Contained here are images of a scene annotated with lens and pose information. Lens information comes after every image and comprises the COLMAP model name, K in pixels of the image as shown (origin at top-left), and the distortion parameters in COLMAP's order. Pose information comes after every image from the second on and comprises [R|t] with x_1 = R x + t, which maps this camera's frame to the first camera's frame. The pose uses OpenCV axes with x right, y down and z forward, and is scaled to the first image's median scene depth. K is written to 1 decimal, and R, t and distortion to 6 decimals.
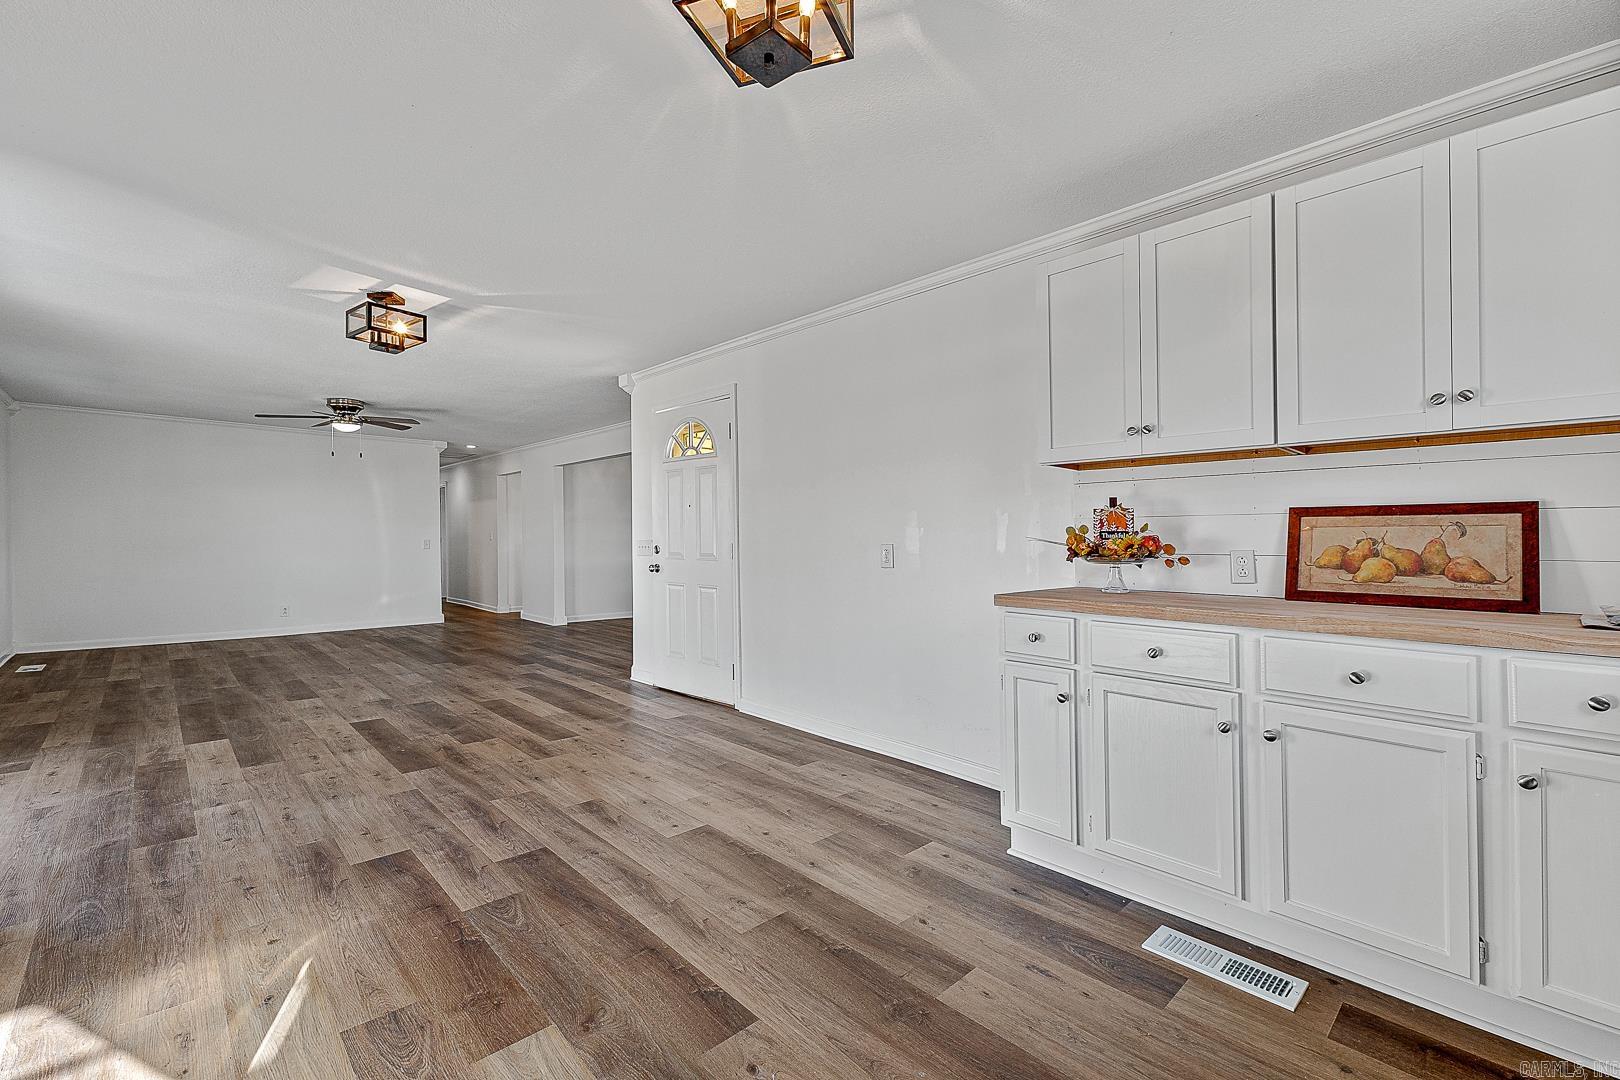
lens RADIAL K [[693.9, 0, 809.9], [0, 693.9, 565.4], [0, 0, 1]] dist [0.007417, -0.001261]
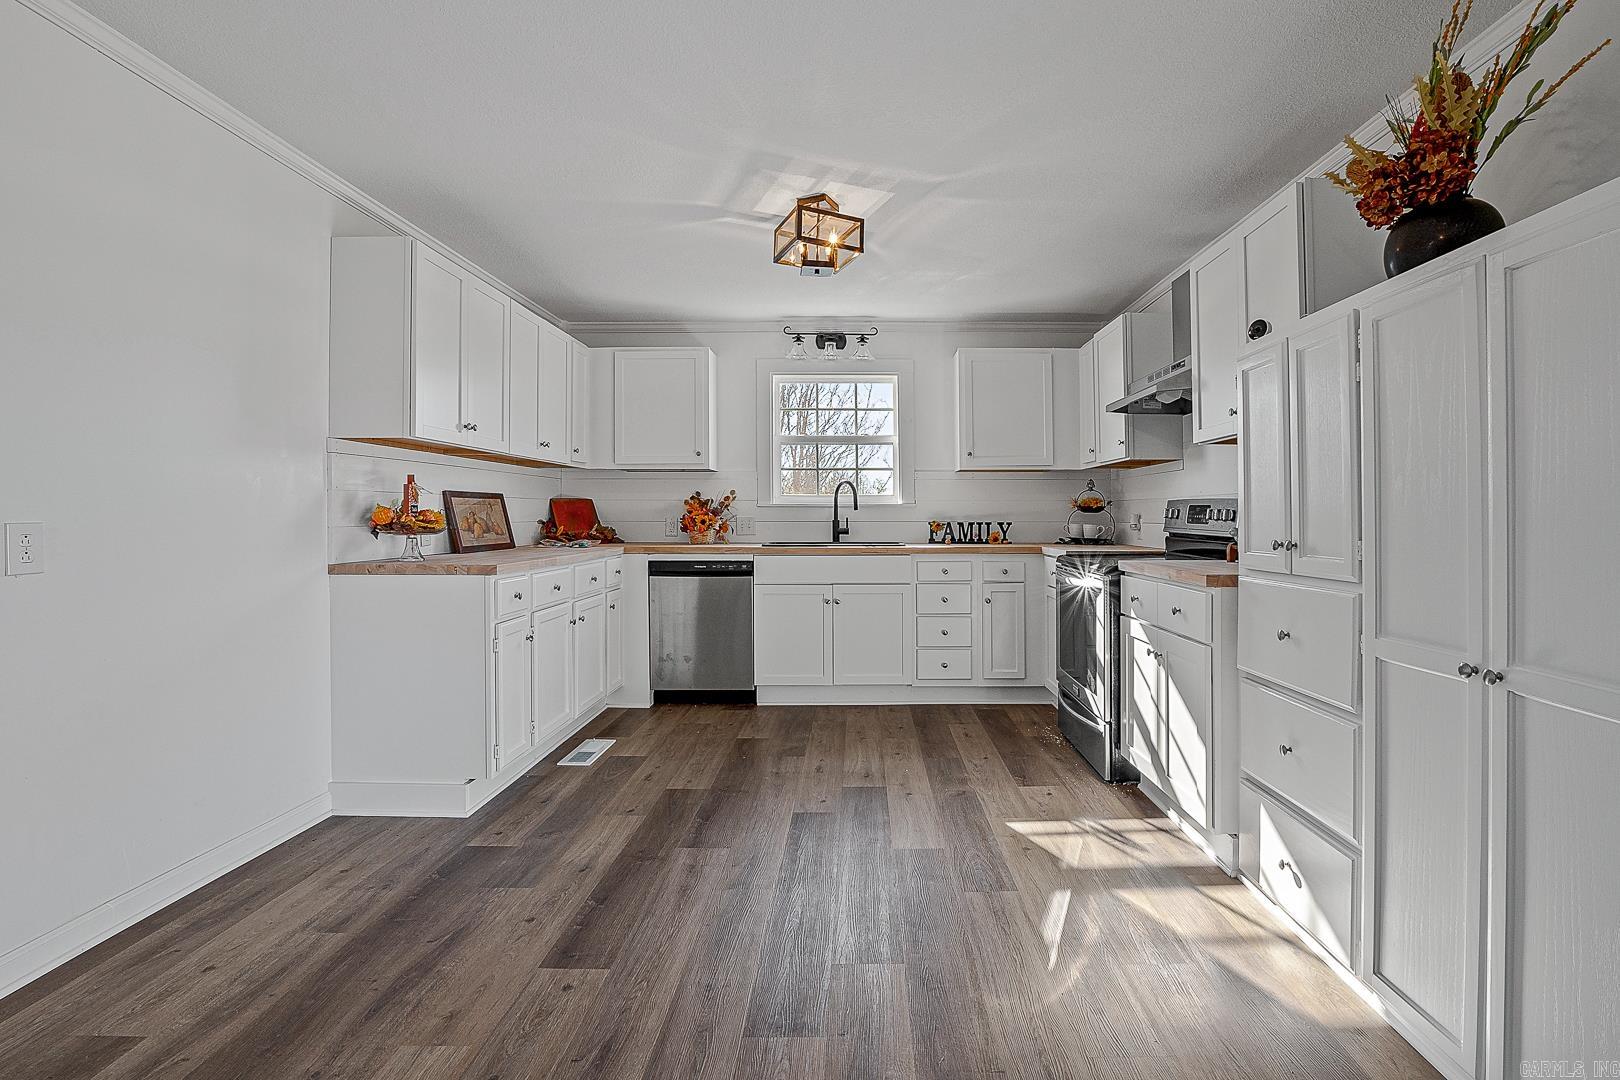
lens RADIAL K [[744.8, 0, 858.0], [0, 744.8, 509.6], [0, 0, 1]] dist [-0.035094, 0.008224]
pose [[-0.728665, -0.001822, 0.684868, -0.683446], [0.018416, 0.999583, 0.022252, -0.043665], [-0.684623, 0.028826, -0.728327, 1.071252]]
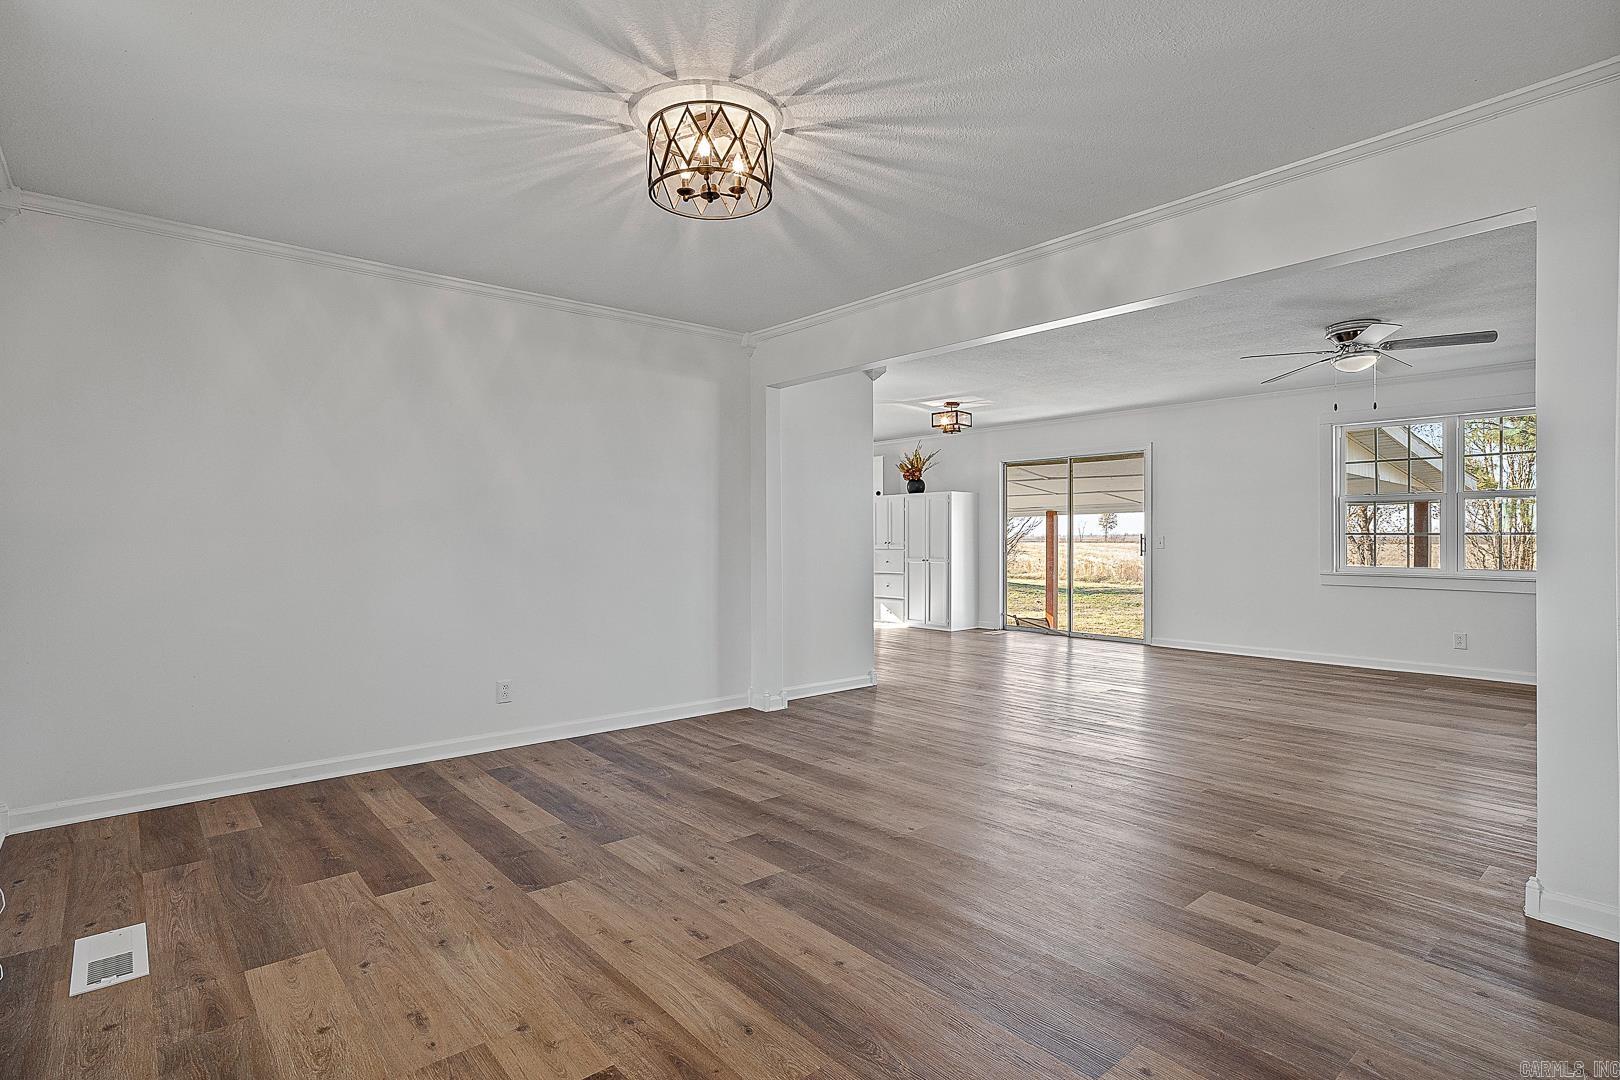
lens RADIAL K [[815.7, 0, 813.2], [0, 815.7, 550.6], [0, 0, 1]] dist [-0.011935, 0.008968]
pose [[-0.998828, -0.004493, 0.048193, -0.390174], [-0.001983, 0.998645, 0.052003, -0.126725], [-0.048361, 0.051847, -0.997483, 3.549119]]
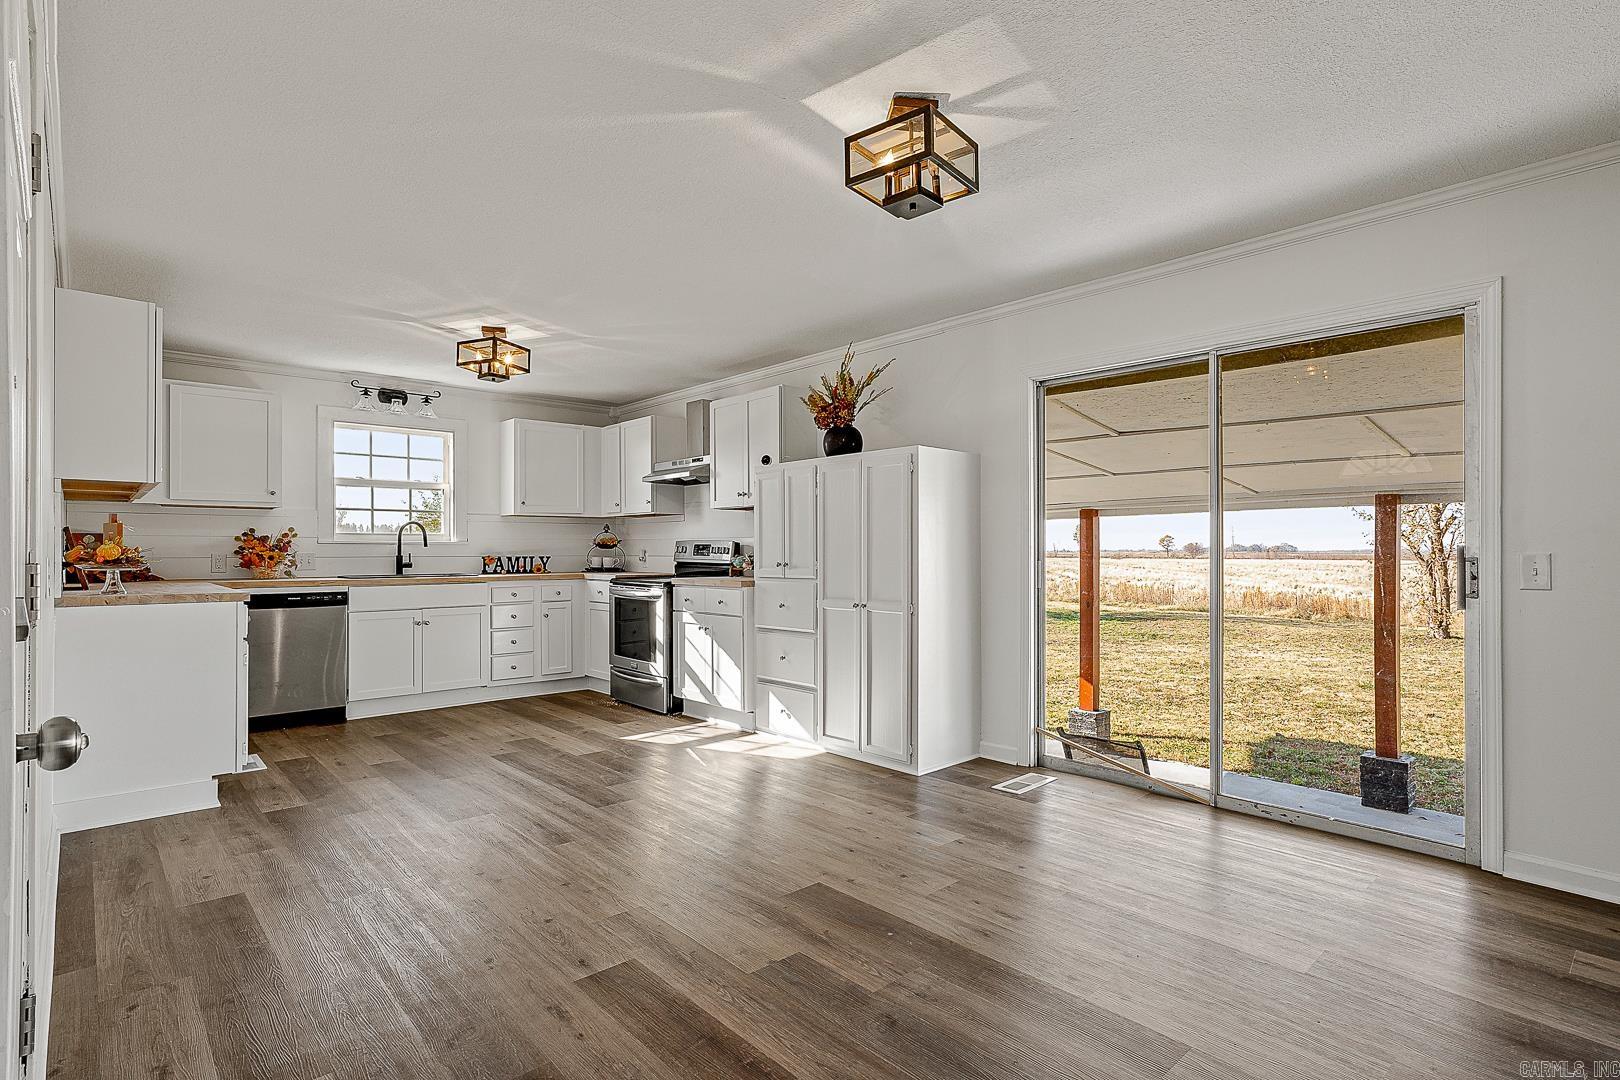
lens RADIAL K [[815.7, 0, 810.1], [0, 815.7, 561.4], [0, 0, 1]] dist [-0.011935, 0.008968]
pose [[-0.999806, -0.005950, 0.018753, -0.602083], [-0.005053, 0.998858, 0.047505, -0.069611], [-0.019014, 0.047401, -0.998695, 1.852404]]
